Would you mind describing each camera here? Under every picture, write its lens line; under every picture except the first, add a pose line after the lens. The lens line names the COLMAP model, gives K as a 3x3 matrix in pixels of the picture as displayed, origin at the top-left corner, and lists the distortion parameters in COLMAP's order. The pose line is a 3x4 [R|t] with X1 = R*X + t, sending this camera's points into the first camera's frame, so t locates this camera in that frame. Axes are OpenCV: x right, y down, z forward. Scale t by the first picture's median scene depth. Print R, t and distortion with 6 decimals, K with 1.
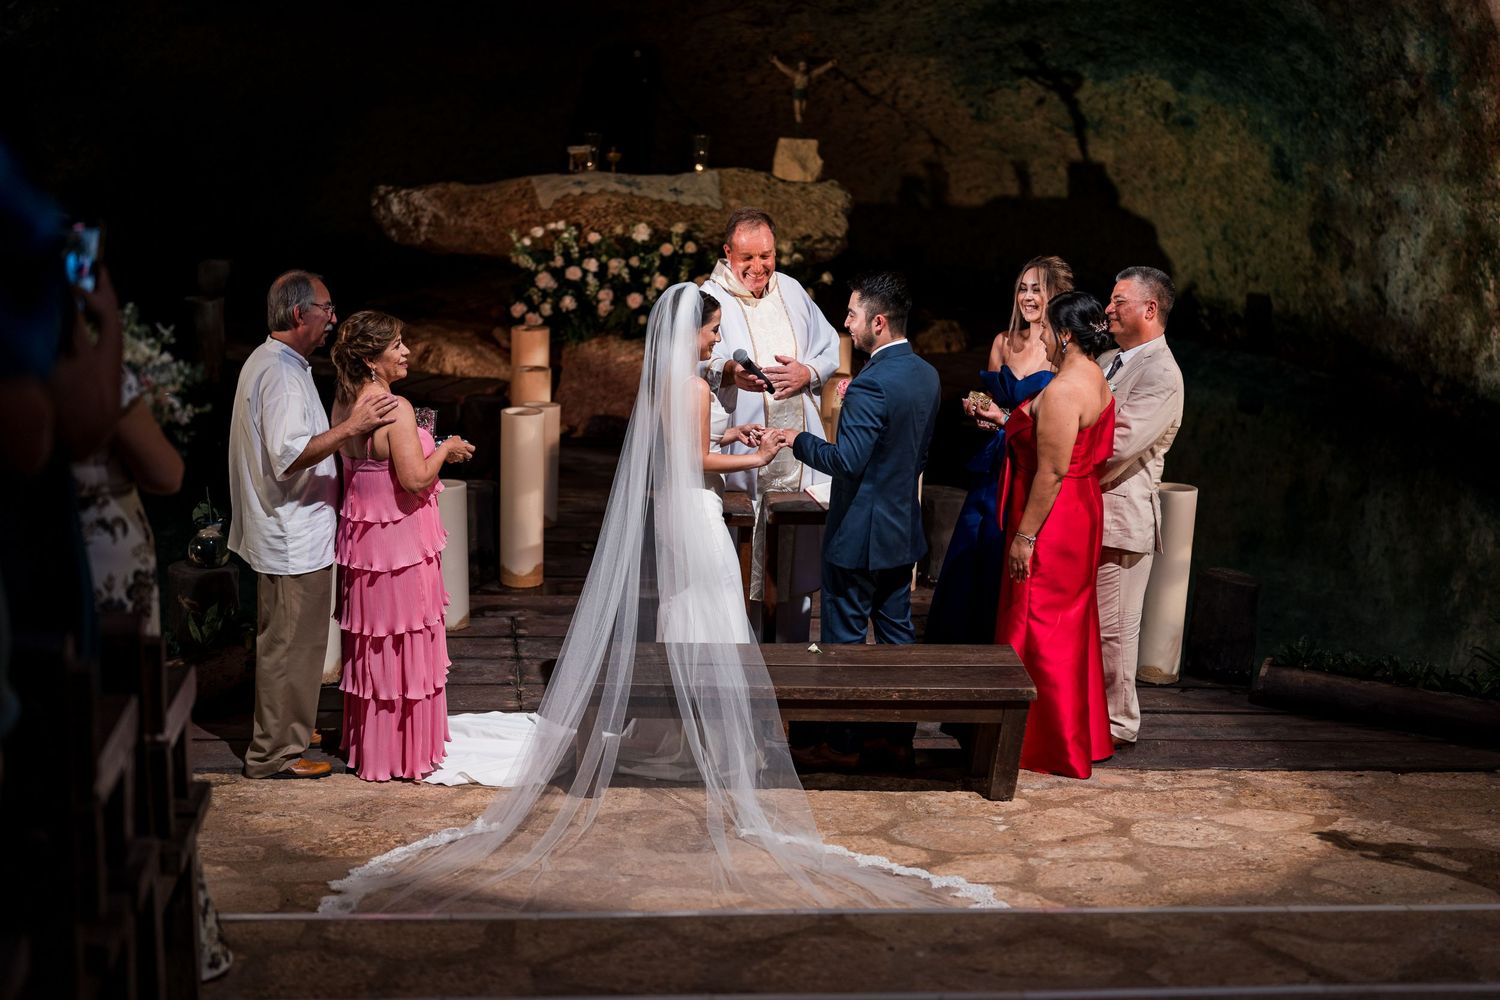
lens RADIAL K [[2292.5, 0, 750.0], [0, 2292.5, 500.0], [0, 0, 1]] dist [-0.004986, 0.065498]
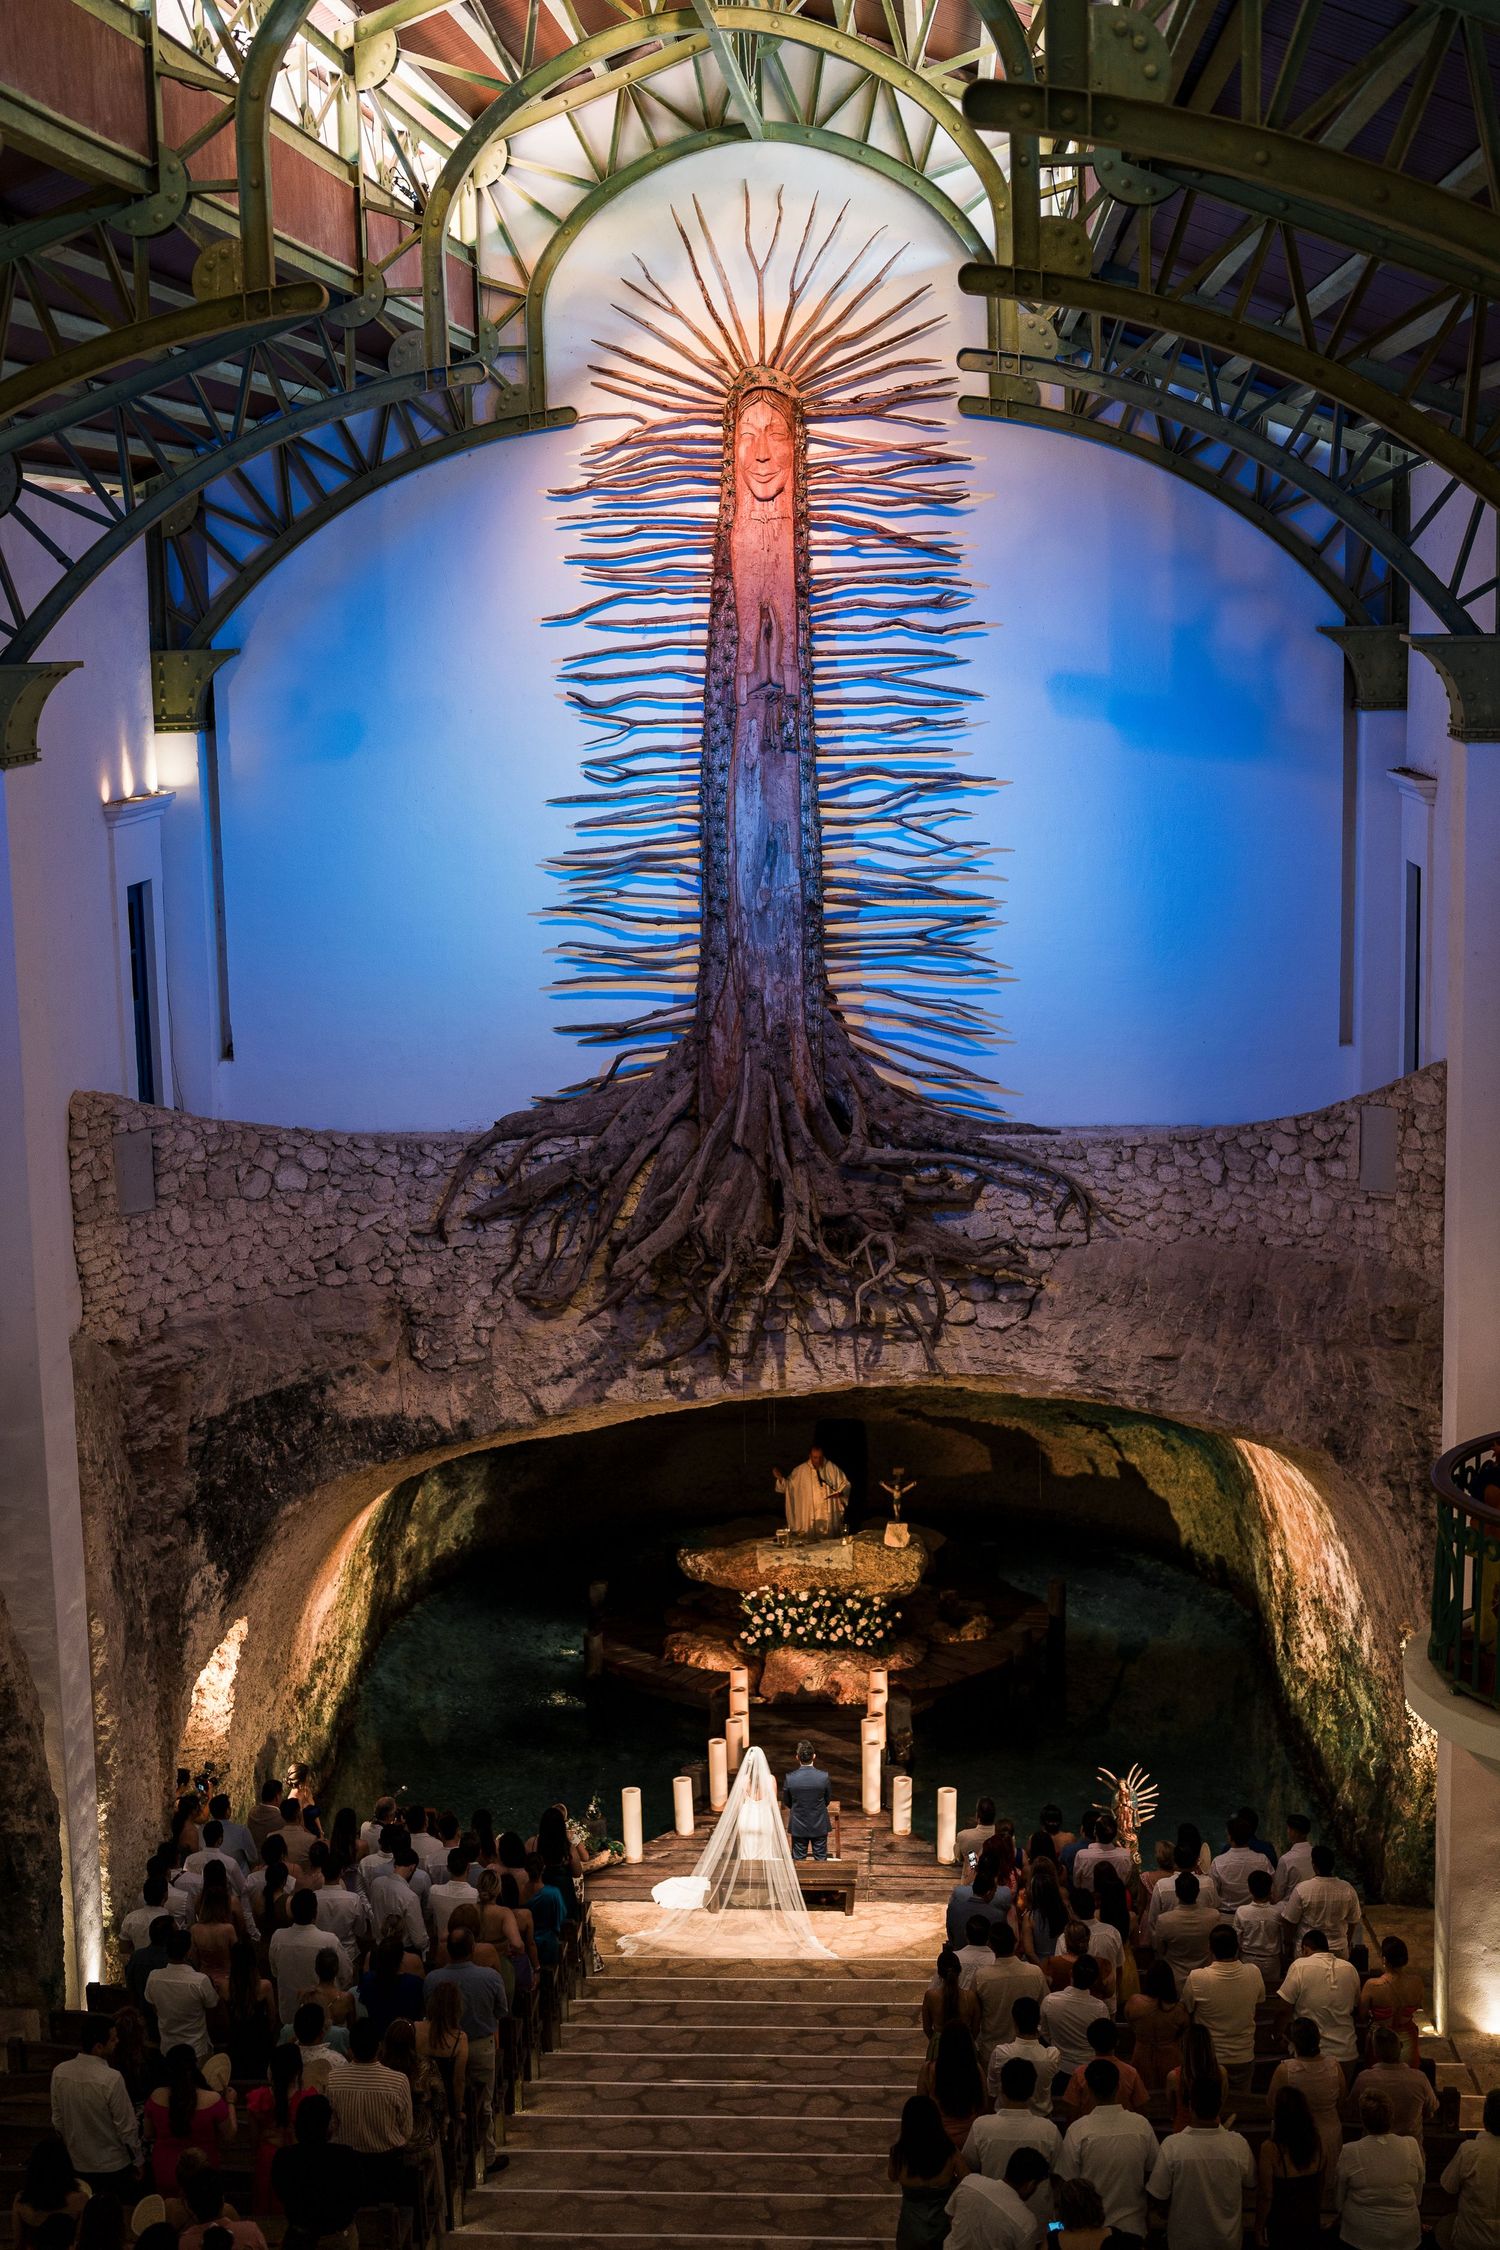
lens RADIAL K [[3056.6, 0, 750.0], [0, 3056.6, 1125.0], [0, 0, 1]] dist [0.005060, 0.067916]
pose [[0.983012, -0.026649, -0.181596, 0.390624], [0.015535, 0.997933, -0.062351, -0.349557], [0.182882, 0.058471, 0.981395, -1.611281]]
